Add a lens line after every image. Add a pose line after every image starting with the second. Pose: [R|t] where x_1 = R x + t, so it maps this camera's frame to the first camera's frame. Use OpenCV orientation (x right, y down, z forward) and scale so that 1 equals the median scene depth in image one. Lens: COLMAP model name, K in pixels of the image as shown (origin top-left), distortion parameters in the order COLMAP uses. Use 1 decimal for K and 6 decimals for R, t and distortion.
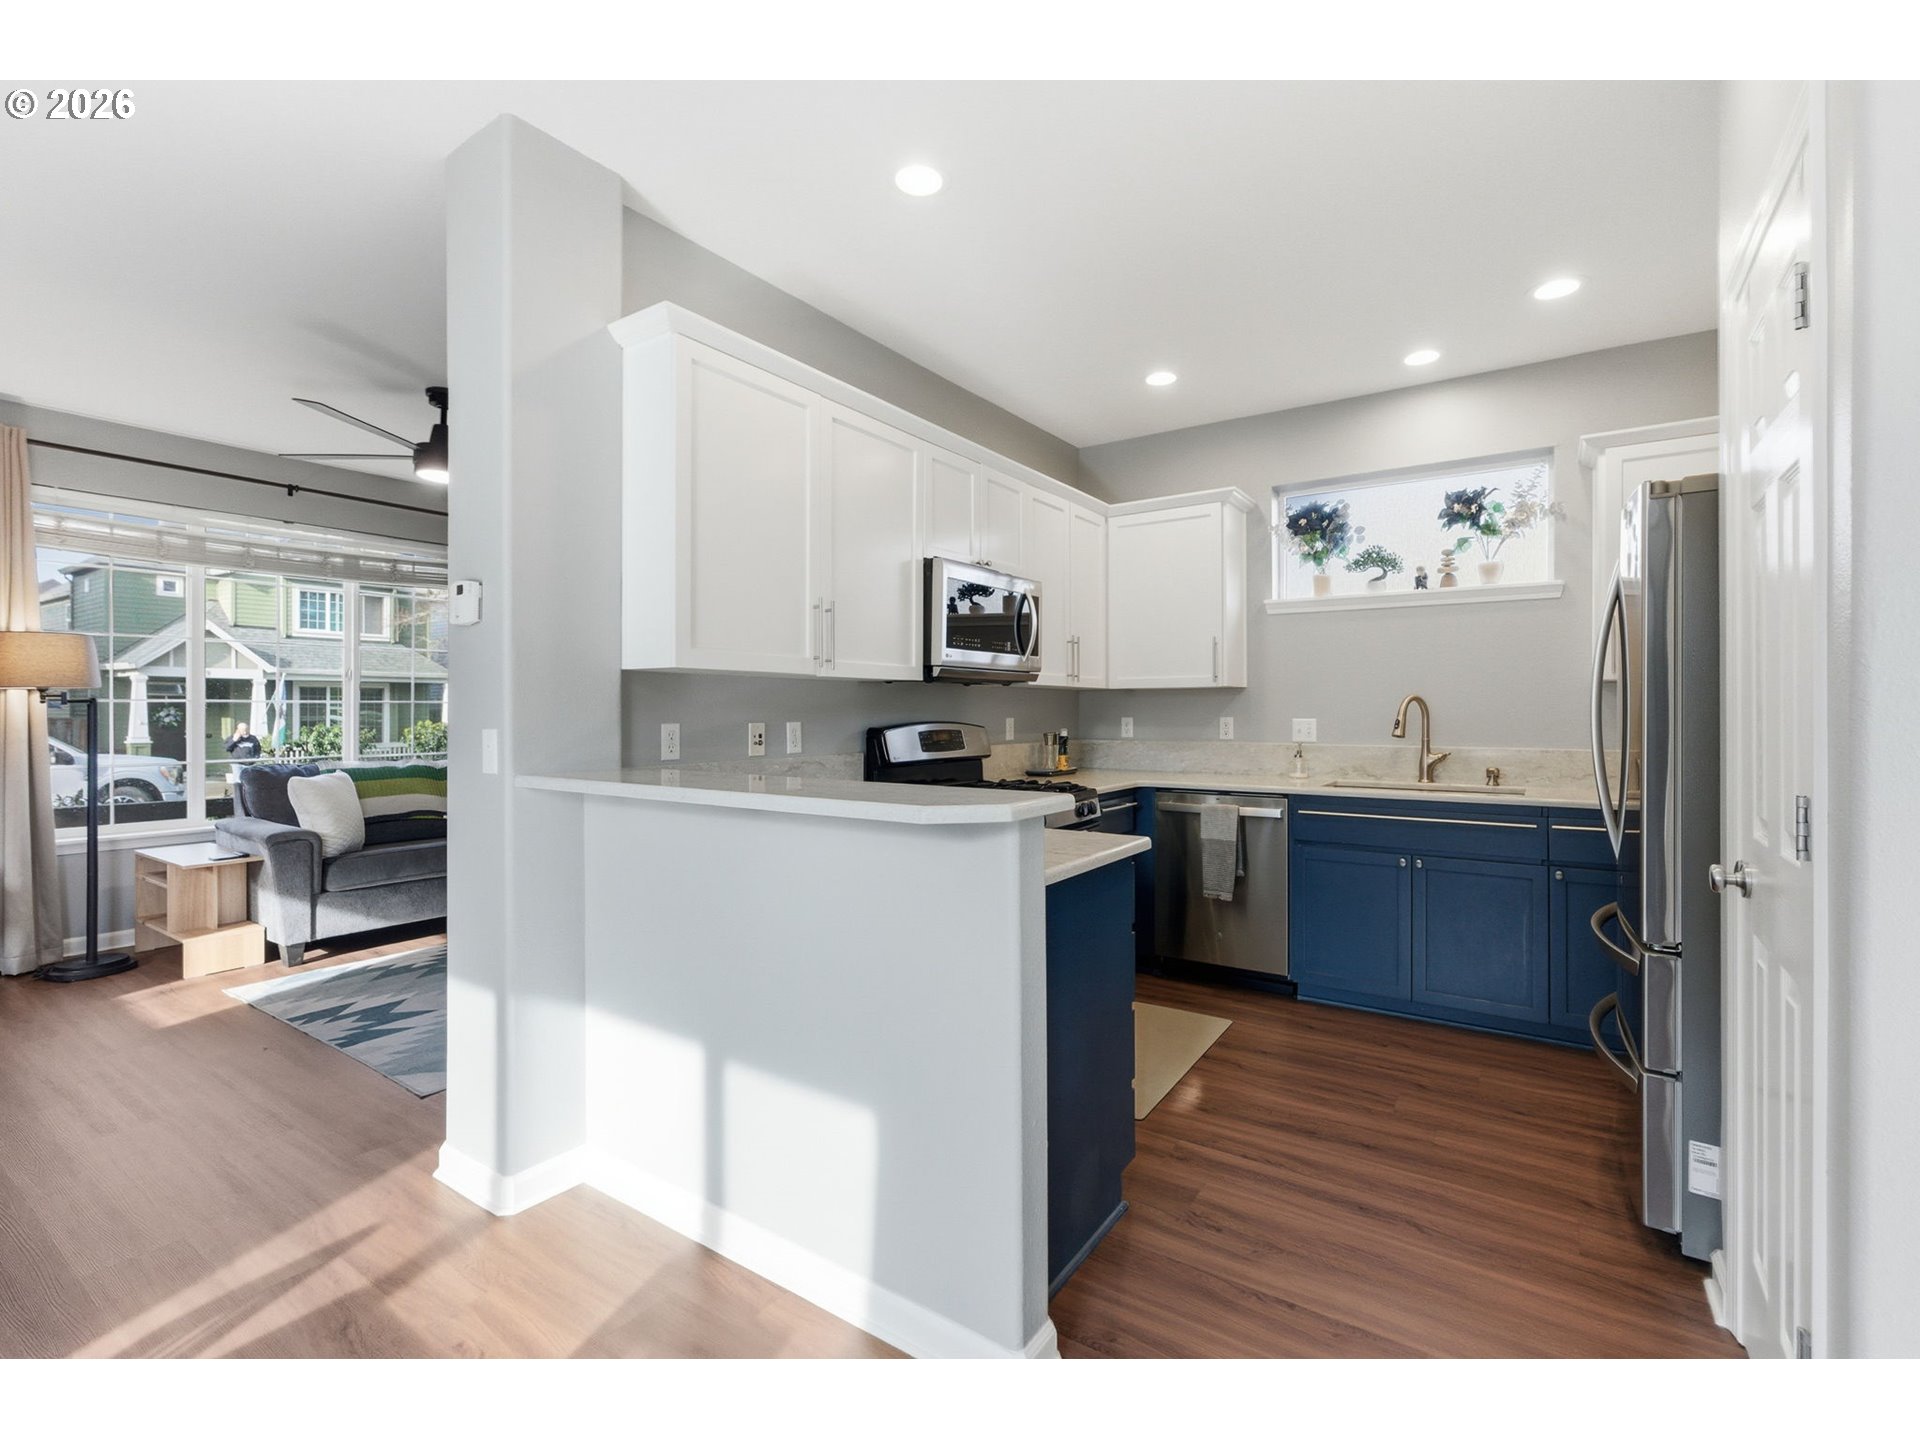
lens RADIAL K [[865.6, 0, 966.1], [0, 865.6, 711.4], [0, 0, 1]] dist [-0.000402, 0.000238]
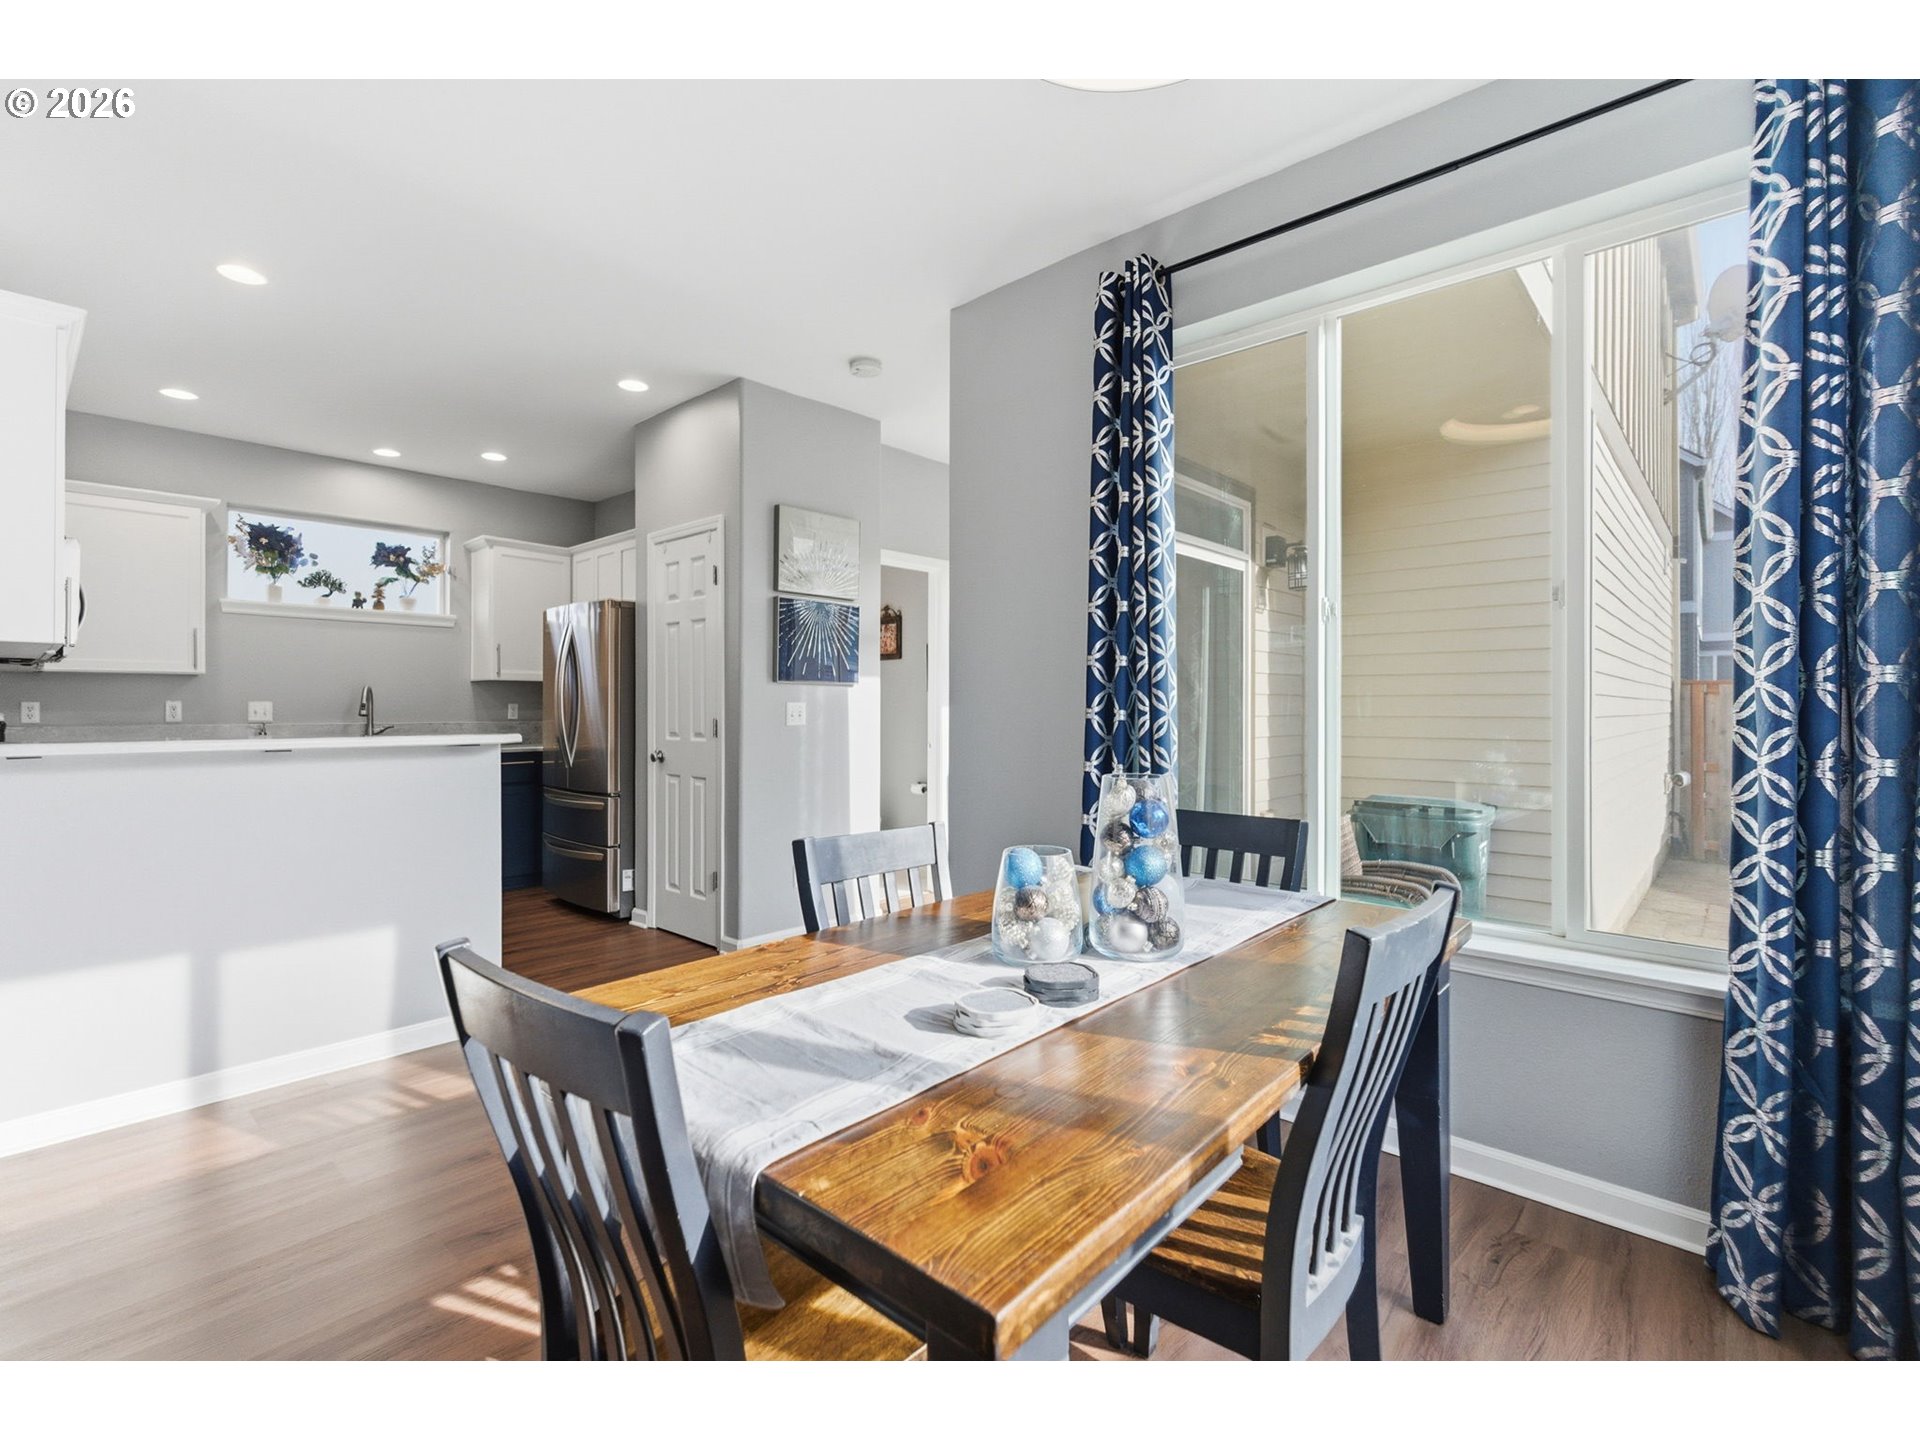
lens RADIAL K [[865.6, 0, 966.1], [0, 865.6, 711.4], [0, 0, 1]] dist [-0.000402, 0.000238]
pose [[0.142310, -0.006660, 0.989800, -0.704382], [-0.006425, 0.999950, 0.007652, 0.005985], [-0.989801, -0.007448, 0.142260, -0.153524]]
